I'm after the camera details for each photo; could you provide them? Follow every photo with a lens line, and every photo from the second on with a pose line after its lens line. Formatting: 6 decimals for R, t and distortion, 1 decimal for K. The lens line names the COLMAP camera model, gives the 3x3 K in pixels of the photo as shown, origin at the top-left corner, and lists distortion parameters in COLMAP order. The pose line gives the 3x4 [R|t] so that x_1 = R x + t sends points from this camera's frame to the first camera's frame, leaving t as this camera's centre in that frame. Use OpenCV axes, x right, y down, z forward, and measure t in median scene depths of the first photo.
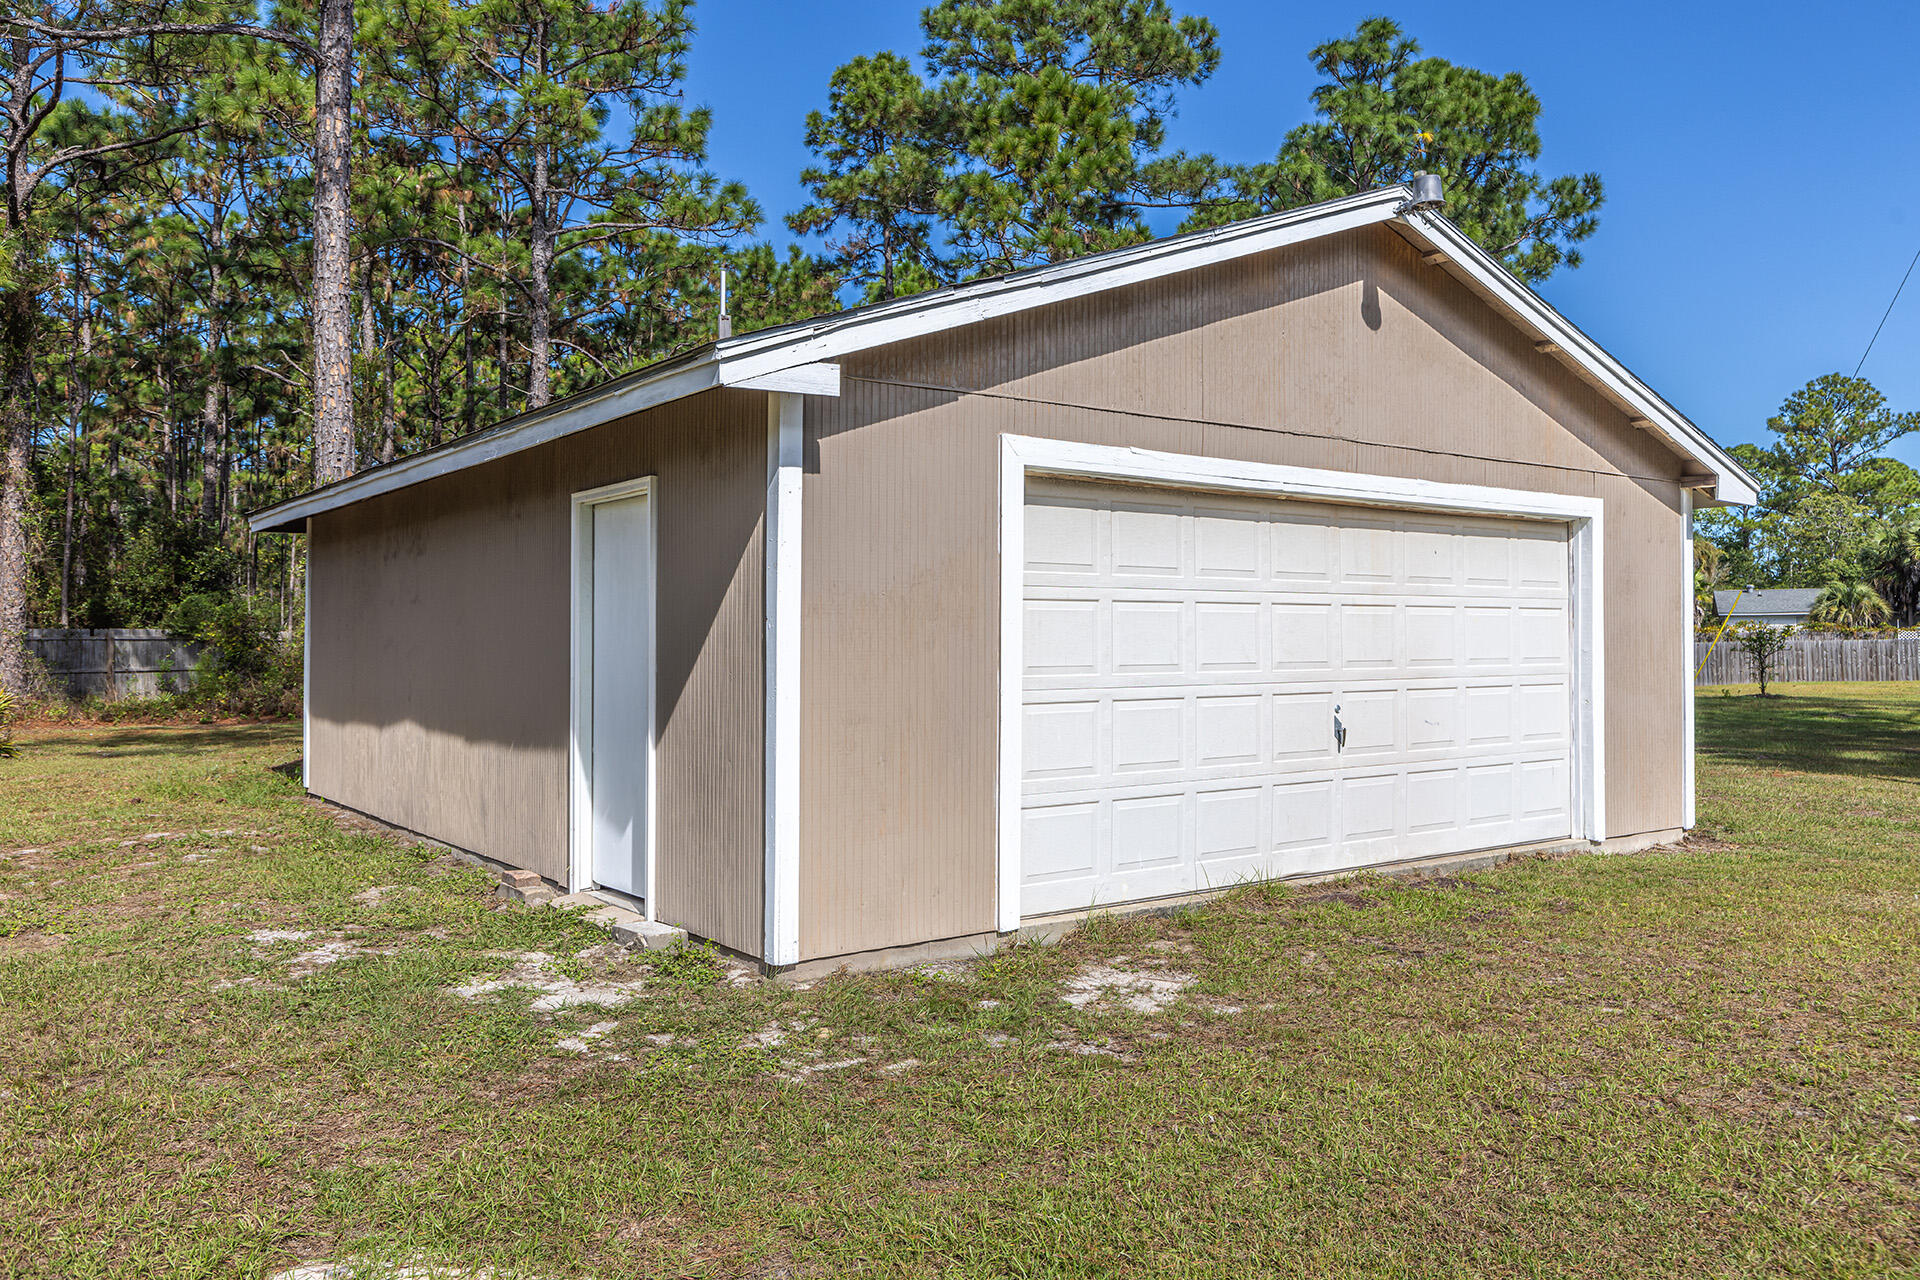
lens RADIAL K [[1430.8, 0, 960.0], [0, 1430.8, 640.0], [0, 0, 1]] dist [0.000790, 0.000136]
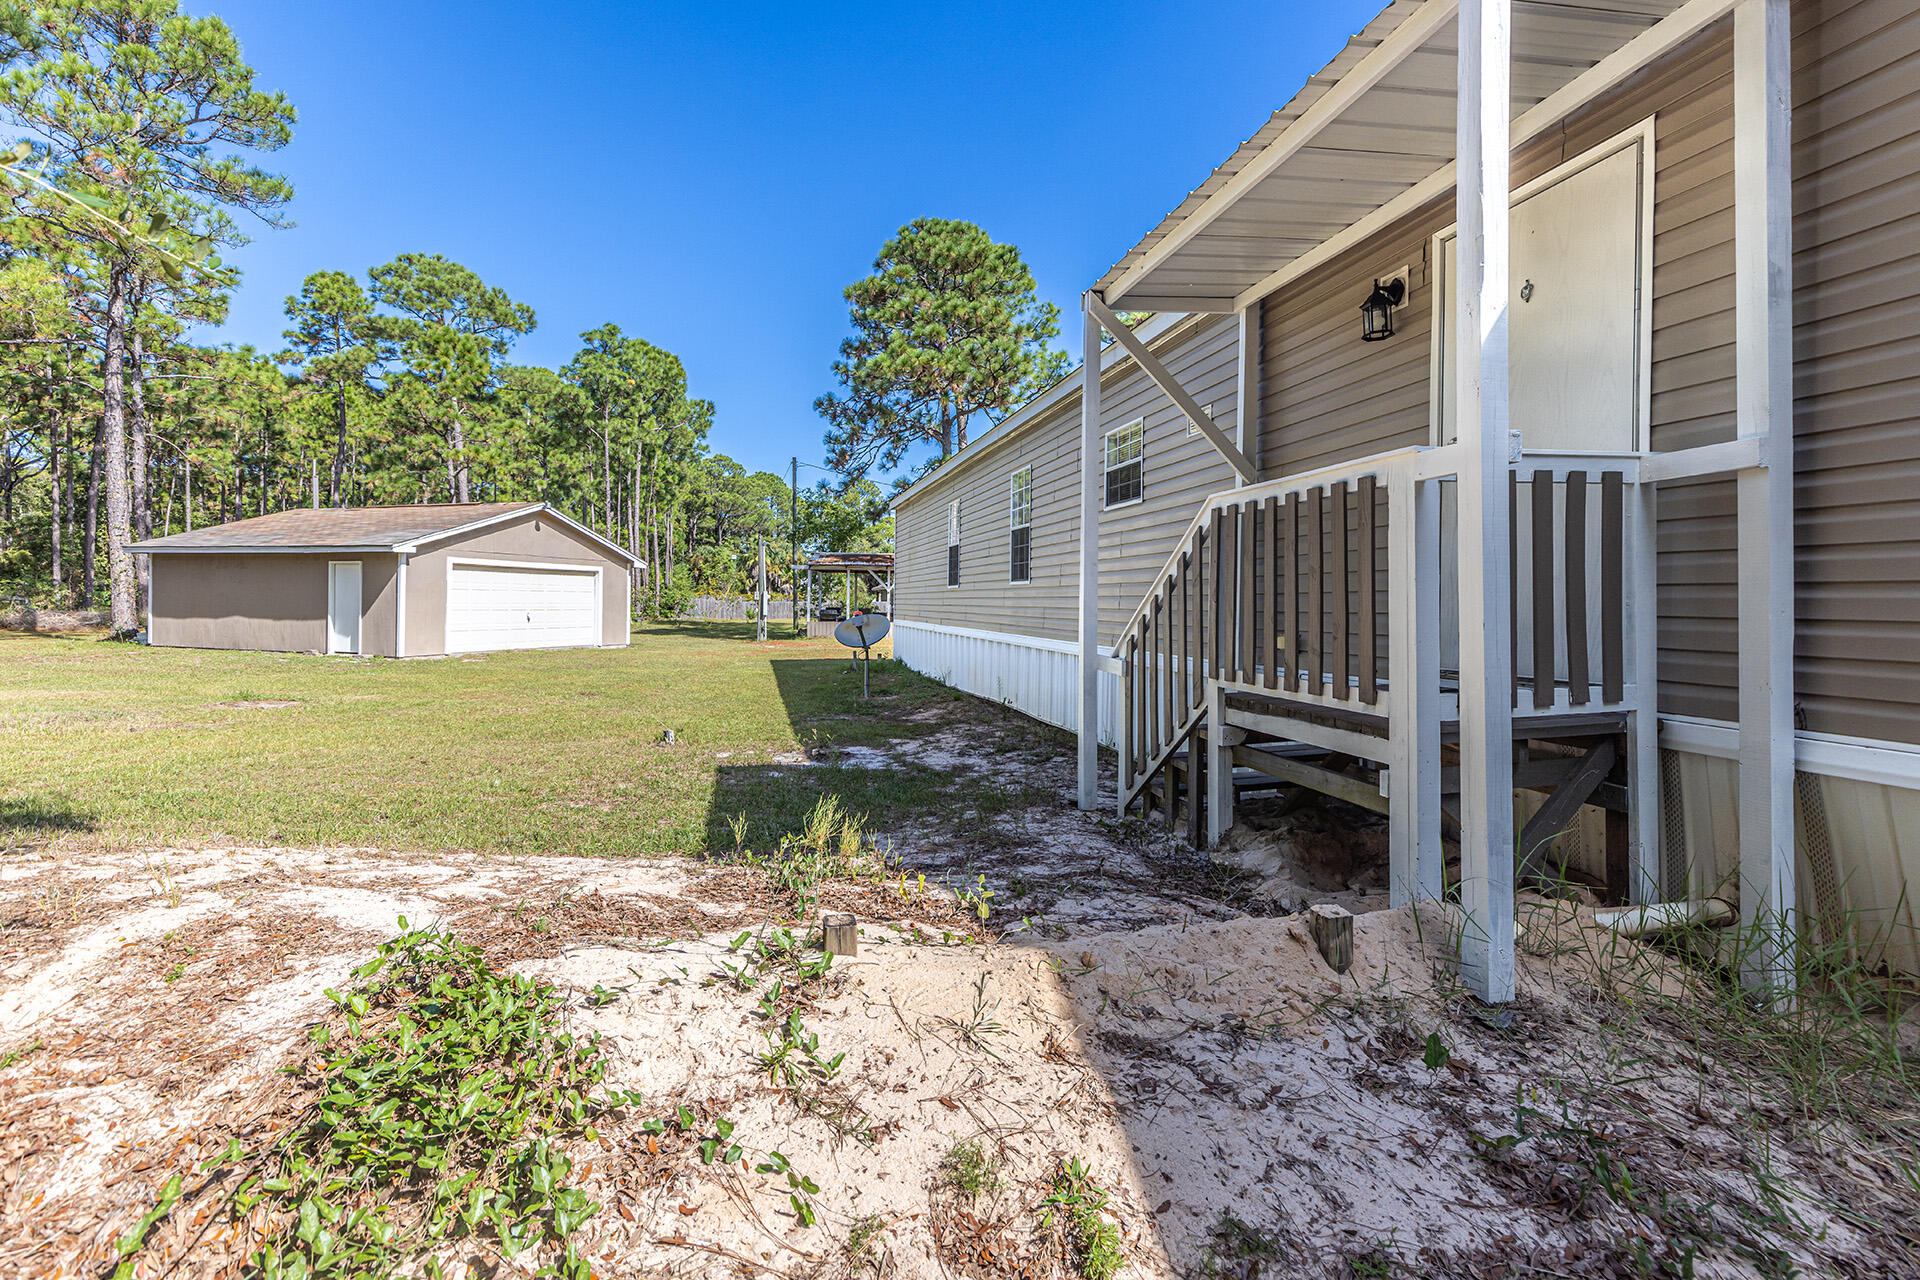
lens RADIAL K [[869.8, 0, 955.6], [0, 869.8, 605.2], [0, 0, 1]] dist [0.010631, -0.000329]
pose [[0.821072, 0.015014, 0.570628, -0.055446], [-0.021698, 0.999752, 0.004916, -0.005971], [-0.570412, -0.016418, 0.821194, -0.558903]]
